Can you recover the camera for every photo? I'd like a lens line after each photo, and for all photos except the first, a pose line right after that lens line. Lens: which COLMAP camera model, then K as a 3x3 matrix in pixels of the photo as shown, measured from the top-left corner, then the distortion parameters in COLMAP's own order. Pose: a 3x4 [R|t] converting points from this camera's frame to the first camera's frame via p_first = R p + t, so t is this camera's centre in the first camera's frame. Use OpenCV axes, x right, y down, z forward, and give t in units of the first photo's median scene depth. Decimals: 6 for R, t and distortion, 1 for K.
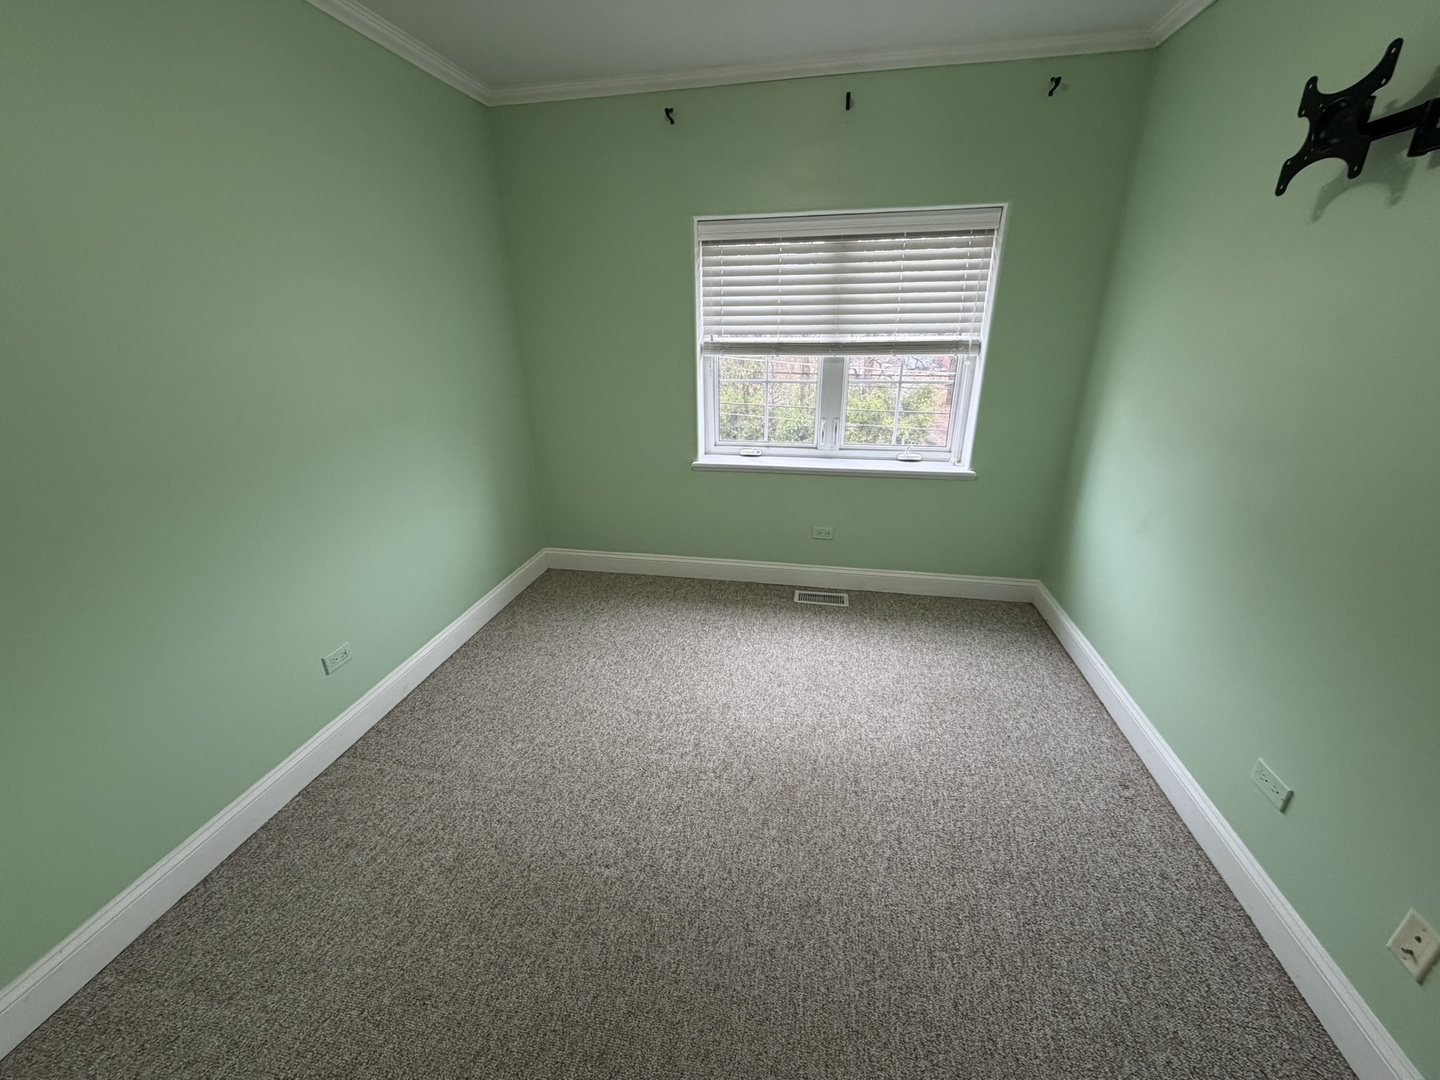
lens RADIAL K [[573.2, 0, 716.4], [0, 573.2, 539.4], [0, 0, 1]] dist [0.000879, 0.000077]
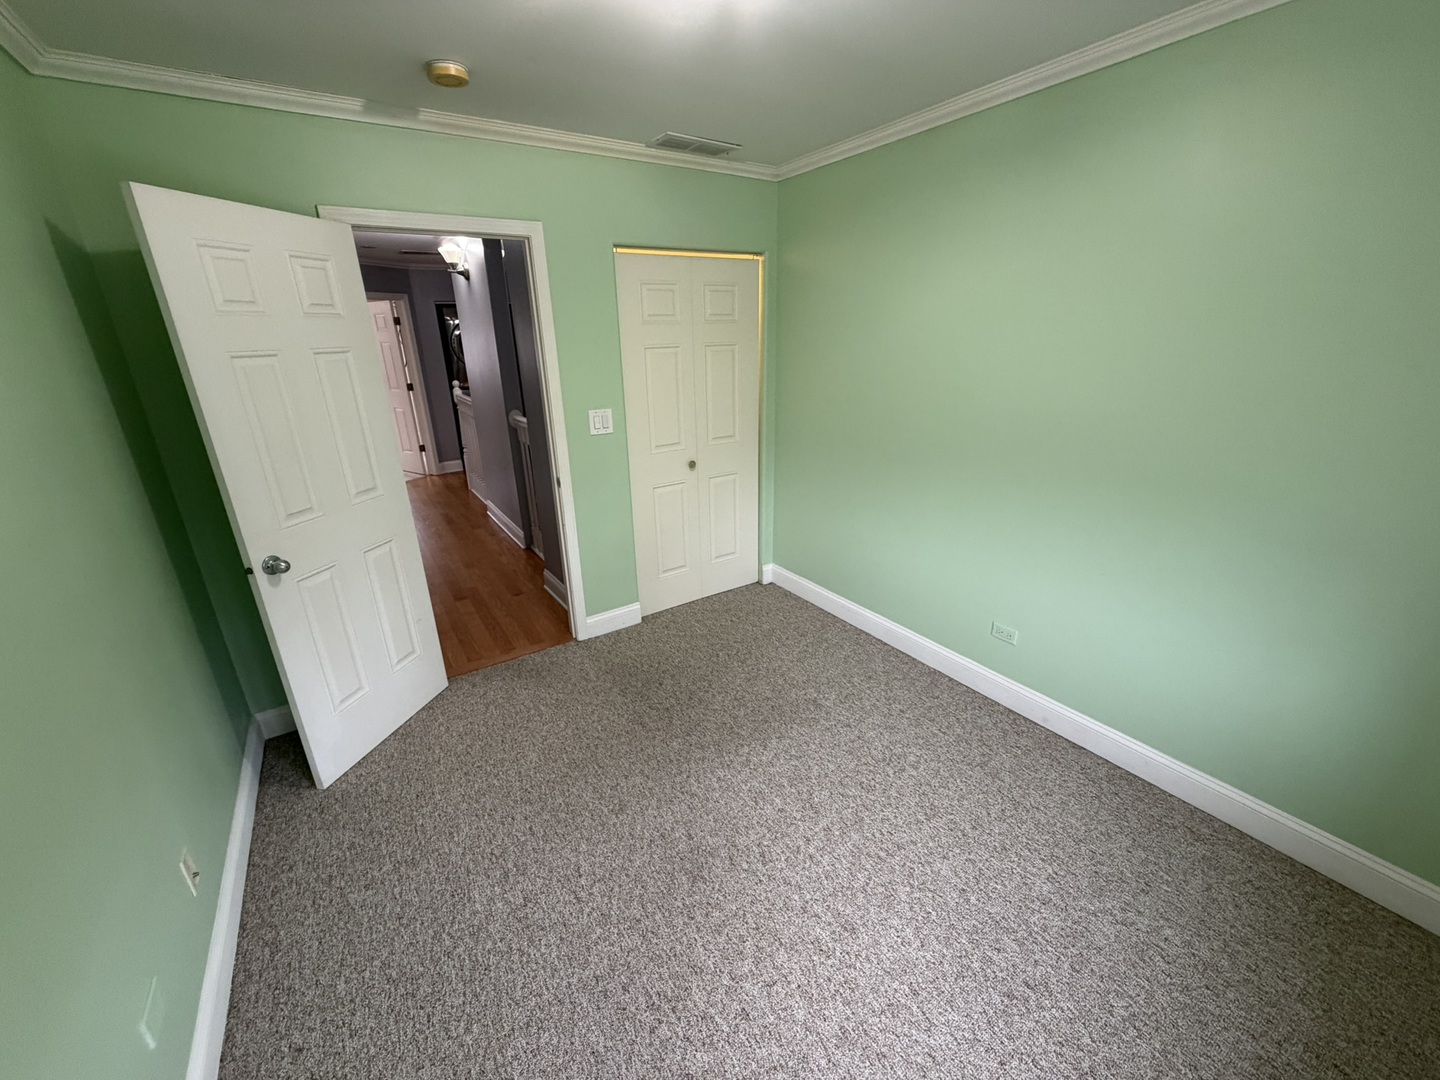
lens RADIAL K [[573.2, 0, 716.4], [0, 573.2, 539.4], [0, 0, 1]] dist [0.000879, 0.000077]
pose [[-0.717218, 0.265619, -0.644239, 0.594956], [-0.225849, 0.785998, 0.575499, -0.591250], [0.659234, 0.558260, -0.503742, 1.246222]]
